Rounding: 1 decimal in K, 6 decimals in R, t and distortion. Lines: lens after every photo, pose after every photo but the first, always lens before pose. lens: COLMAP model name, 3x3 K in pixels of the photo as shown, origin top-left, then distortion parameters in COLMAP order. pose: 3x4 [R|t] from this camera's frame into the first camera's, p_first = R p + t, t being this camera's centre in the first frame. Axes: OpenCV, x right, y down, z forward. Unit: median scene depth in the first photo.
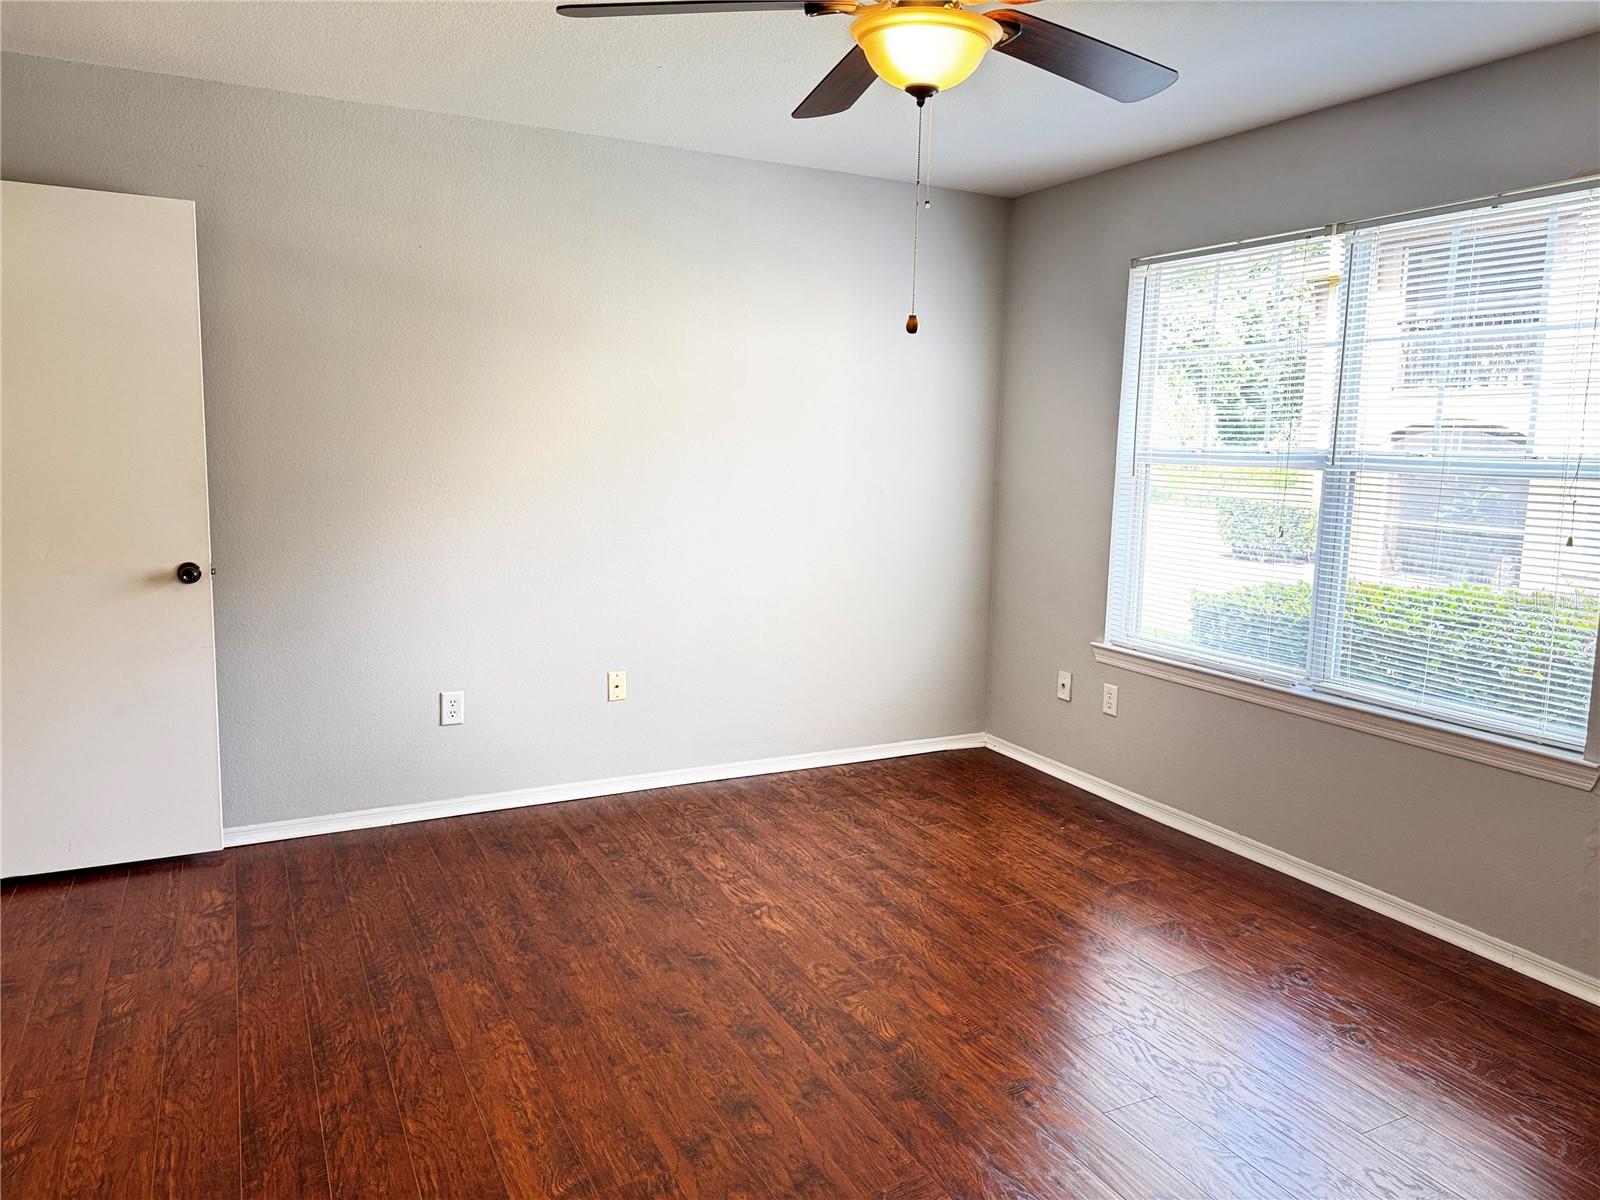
lens RADIAL K [[1117.4, 0, 809.7], [0, 1117.4, 593.7], [0, 0, 1]] dist [0.108888, -0.160416]
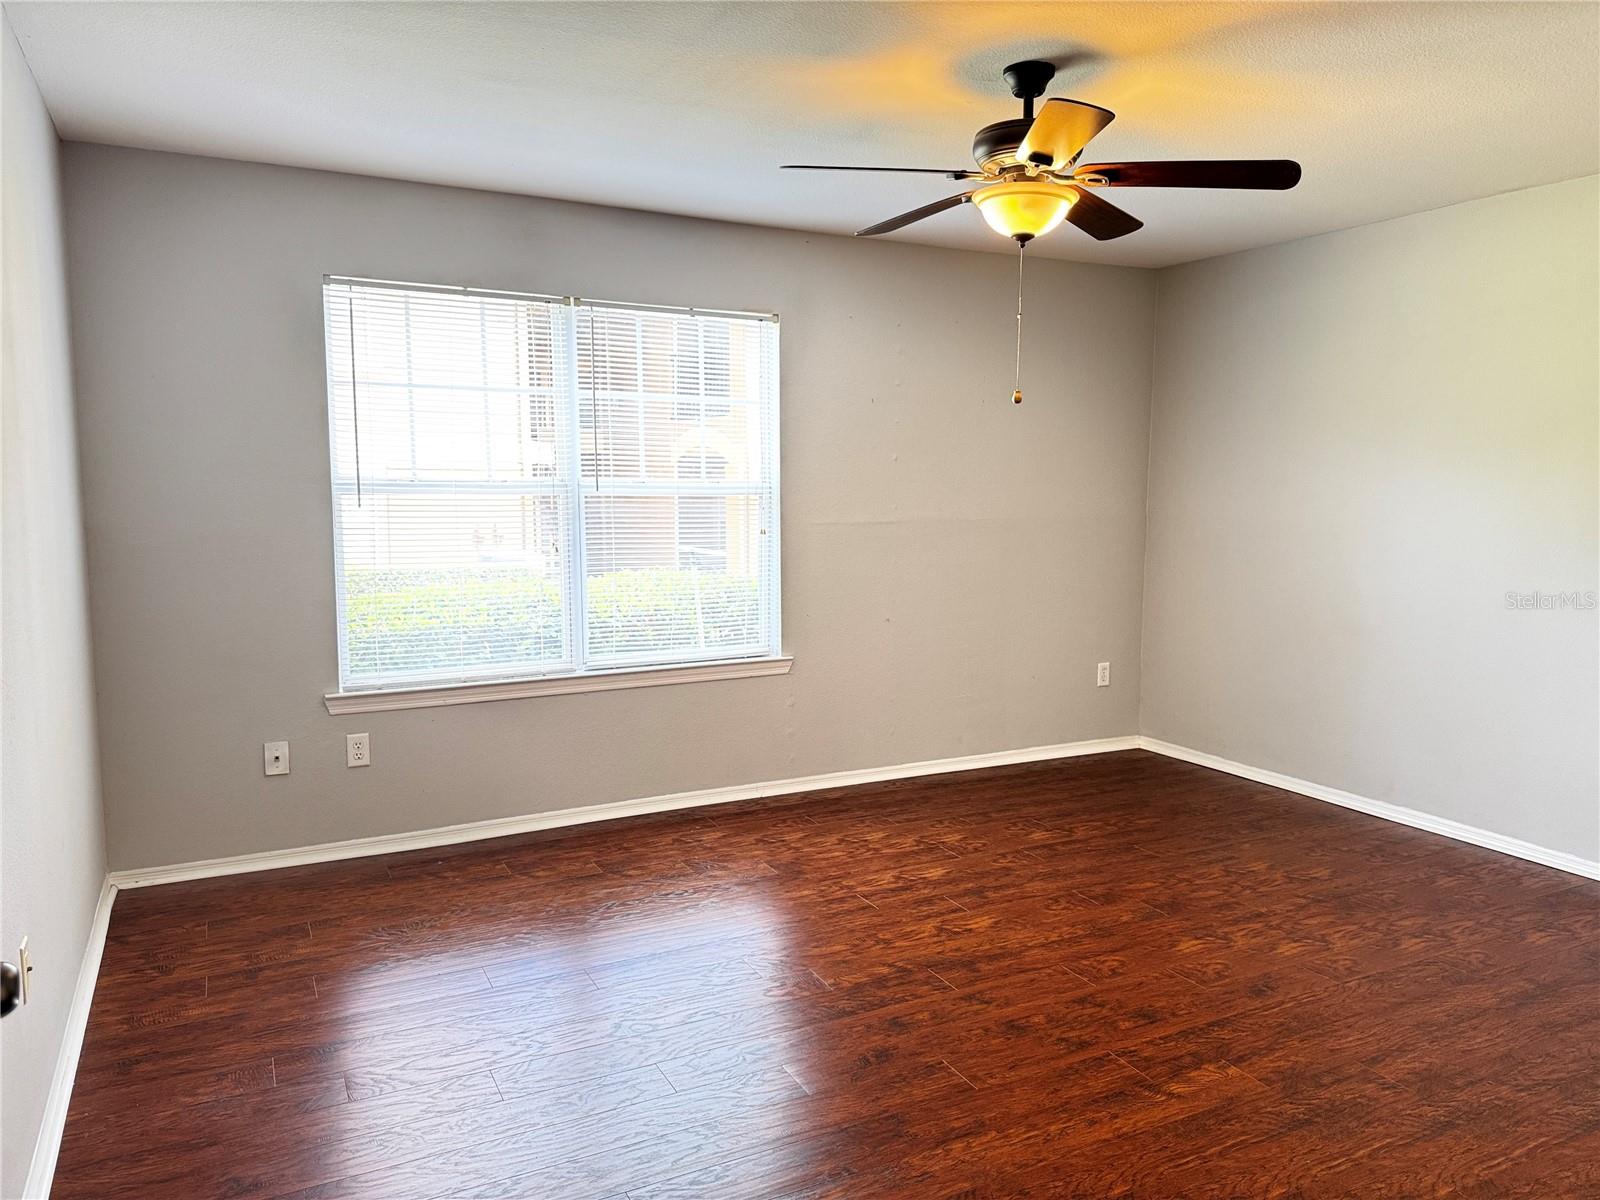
lens RADIAL K [[1117.4, 0, 809.7], [0, 1117.4, 593.7], [0, 0, 1]] dist [0.108888, -0.160416]
pose [[-0.000243, -0.123386, 0.992359, -0.759919], [0.135478, 0.983206, 0.122281, -0.113376], [-0.990780, 0.134472, 0.016478, 0.716208]]
